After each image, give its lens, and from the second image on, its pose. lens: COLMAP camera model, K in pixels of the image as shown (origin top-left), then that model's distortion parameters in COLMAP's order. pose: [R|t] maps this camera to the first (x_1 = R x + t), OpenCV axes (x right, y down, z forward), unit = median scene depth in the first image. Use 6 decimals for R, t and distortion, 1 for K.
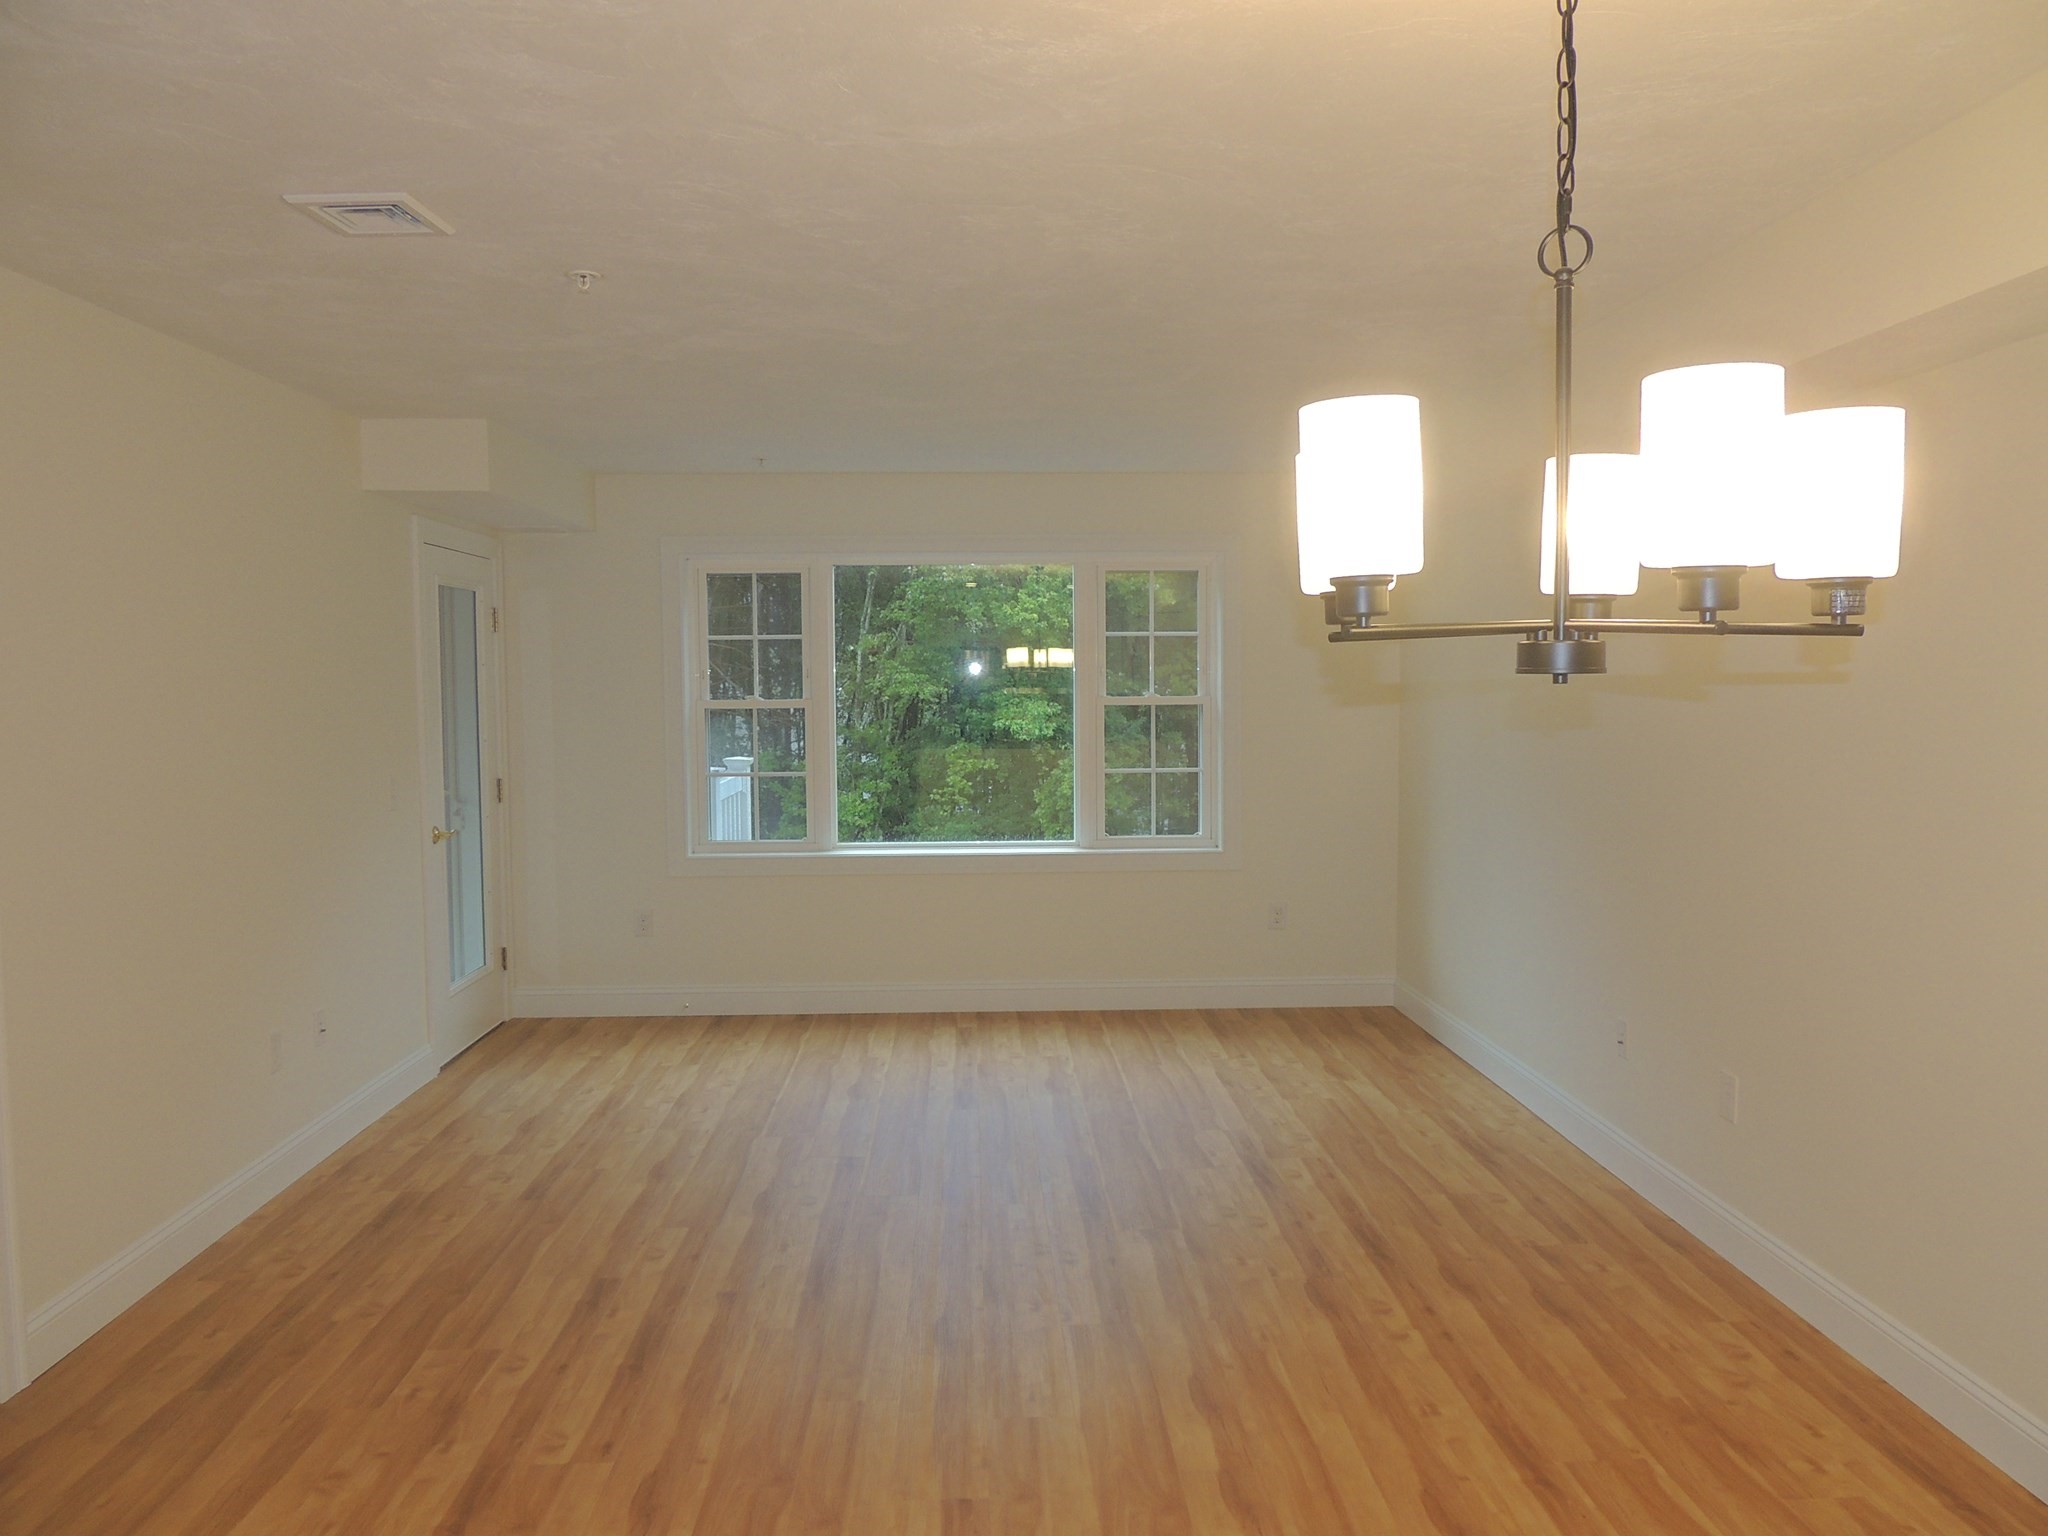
lens RADIAL K [[1466.1, 0, 1024.0], [0, 1466.1, 768.0], [0, 0, 1]] dist [-0.019524, 0.000146]
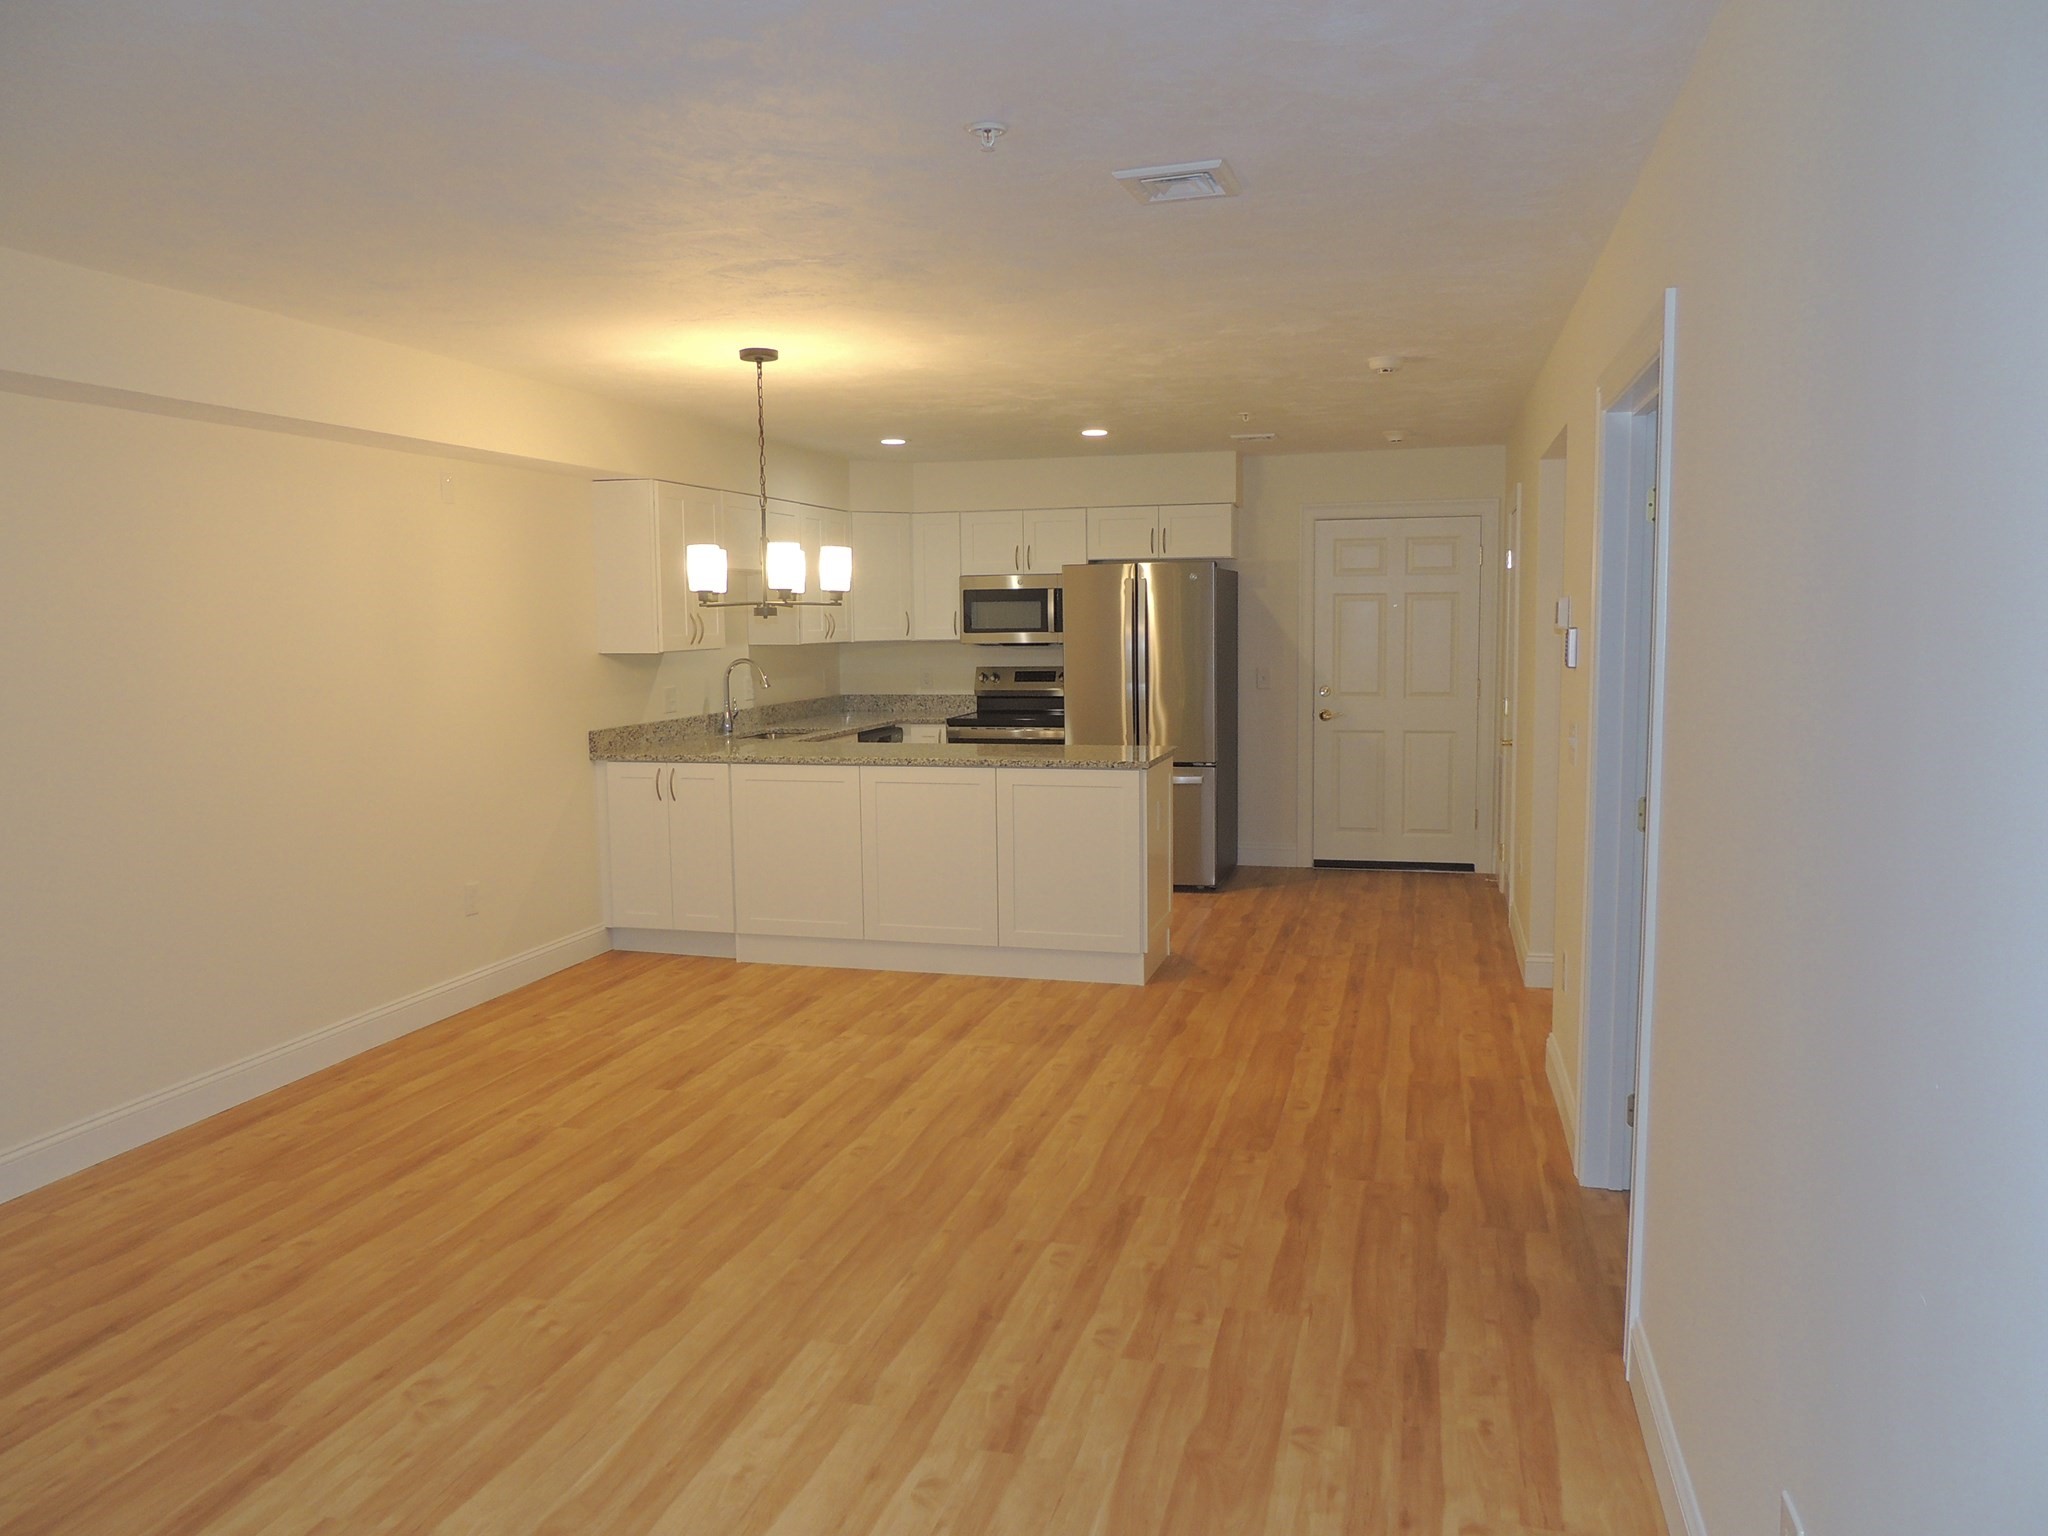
lens RADIAL K [[1466.1, 0, 1024.0], [0, 1466.1, 768.0], [0, 0, 1]] dist [-0.019524, 0.000146]
pose [[-0.953373, -0.011233, 0.301586, -0.618337], [0.038780, 0.986463, 0.159333, -0.113464], [-0.299293, 0.163599, -0.940031, 1.967787]]
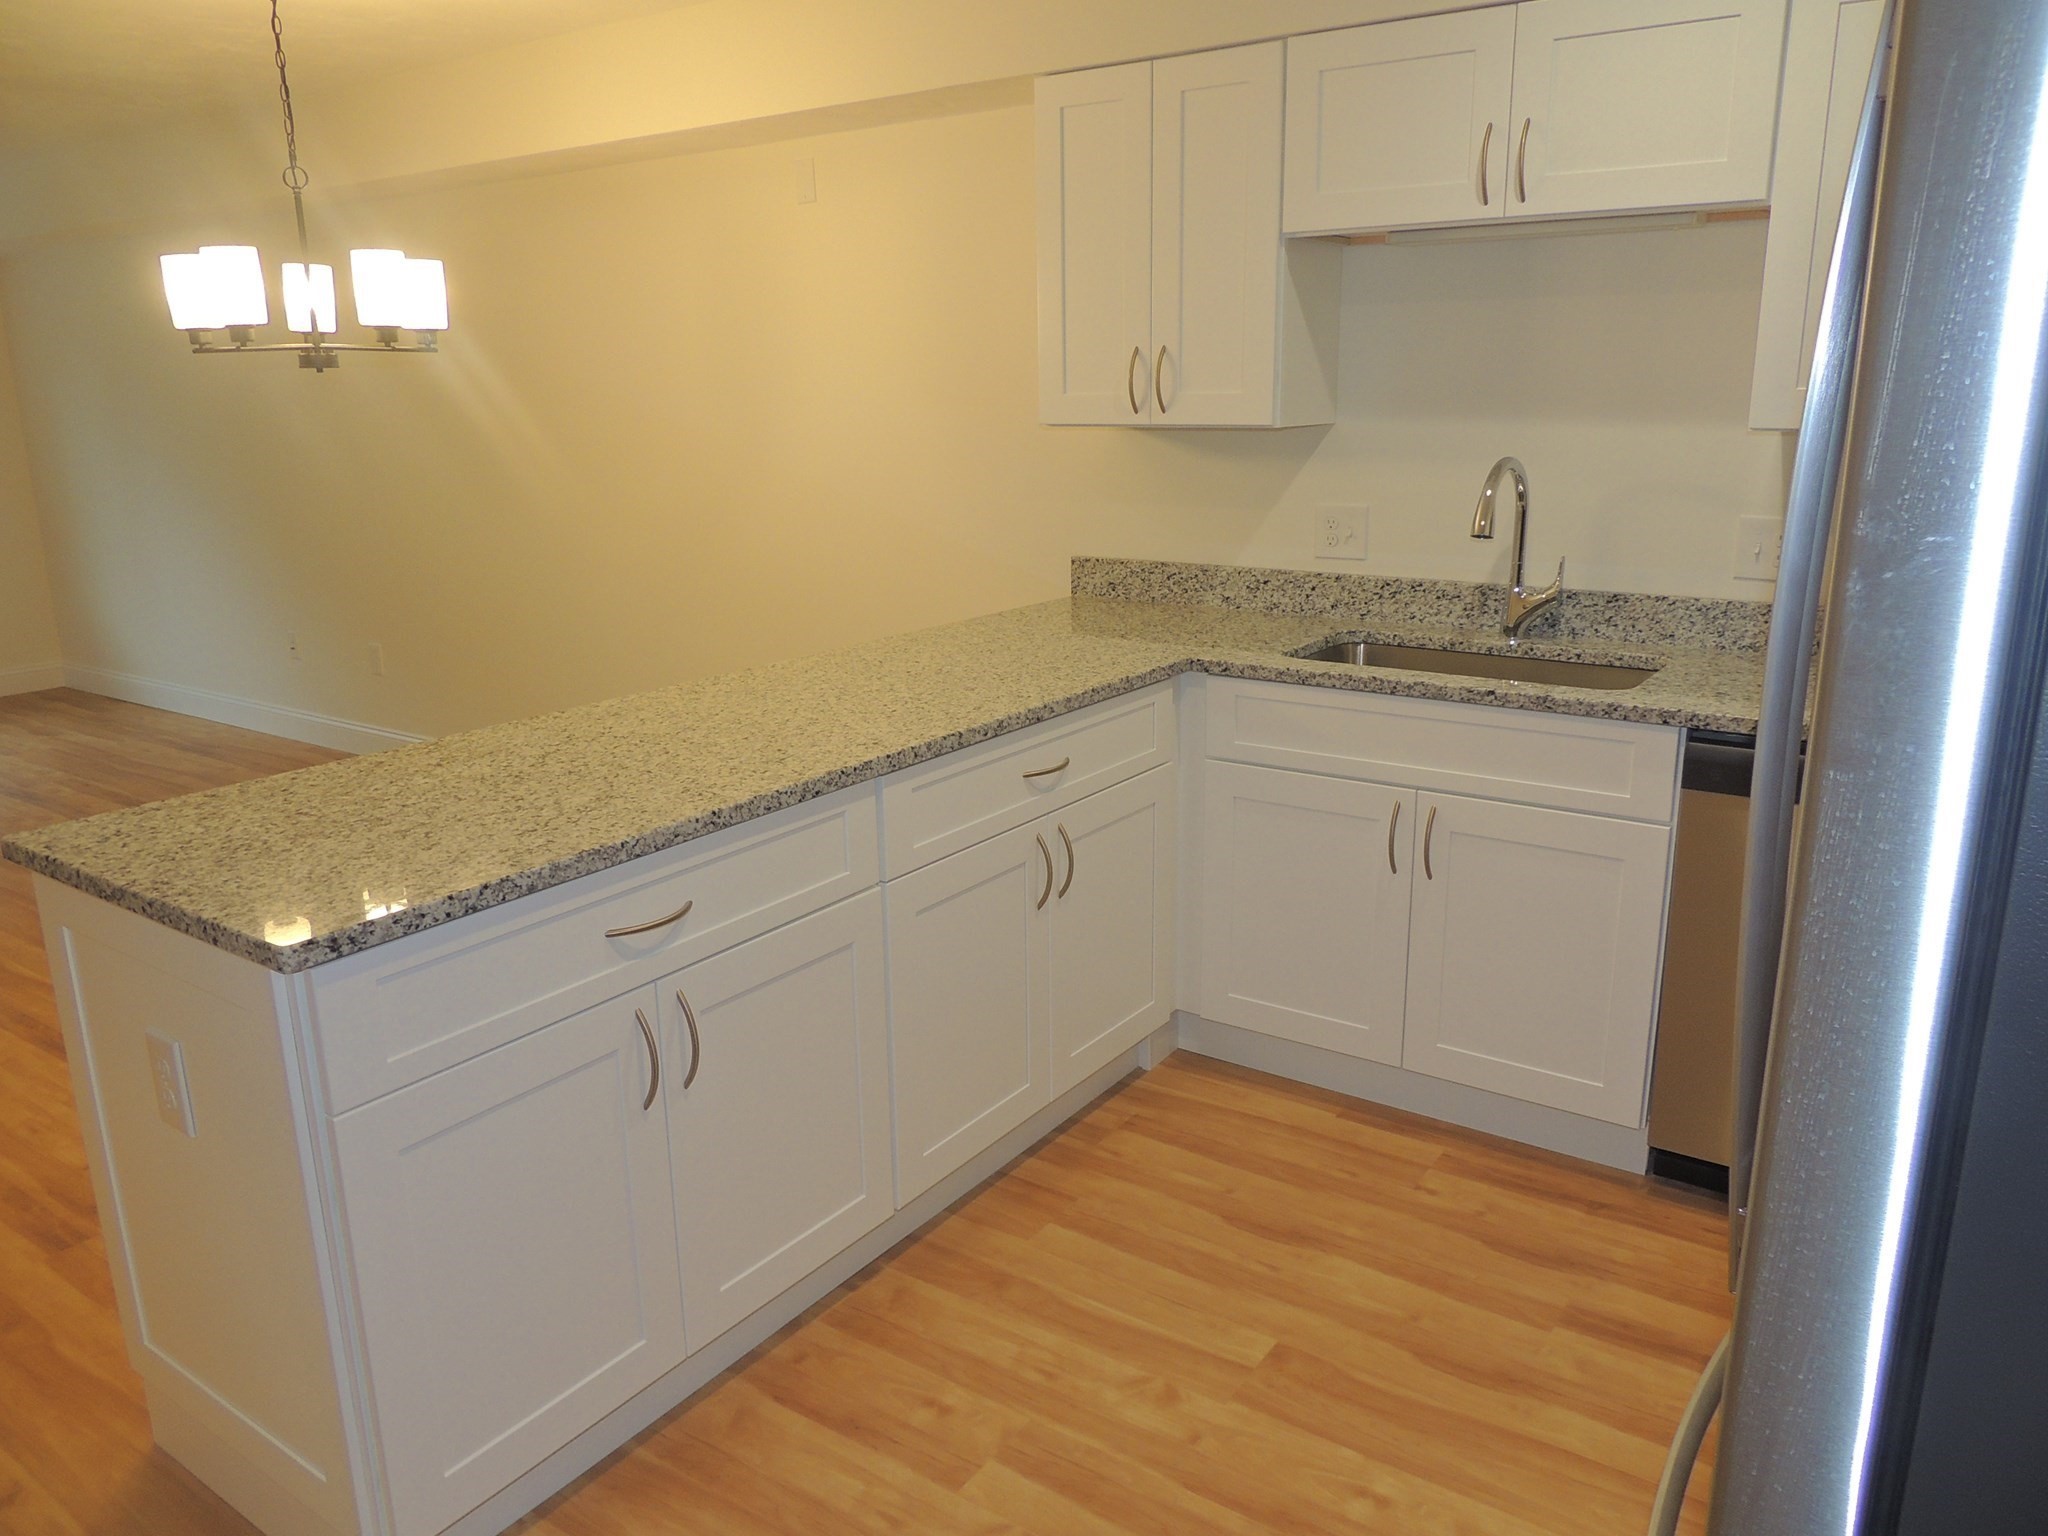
lens RADIAL K [[1466.1, 0, 1024.0], [0, 1466.1, 768.0], [0, 0, 1]] dist [-0.019524, 0.000146]
pose [[0.603265, -0.203435, 0.771158, -0.397471], [0.057728, 0.975522, 0.212188, 0.058413], [-0.795449, -0.083488, 0.600242, -0.606977]]
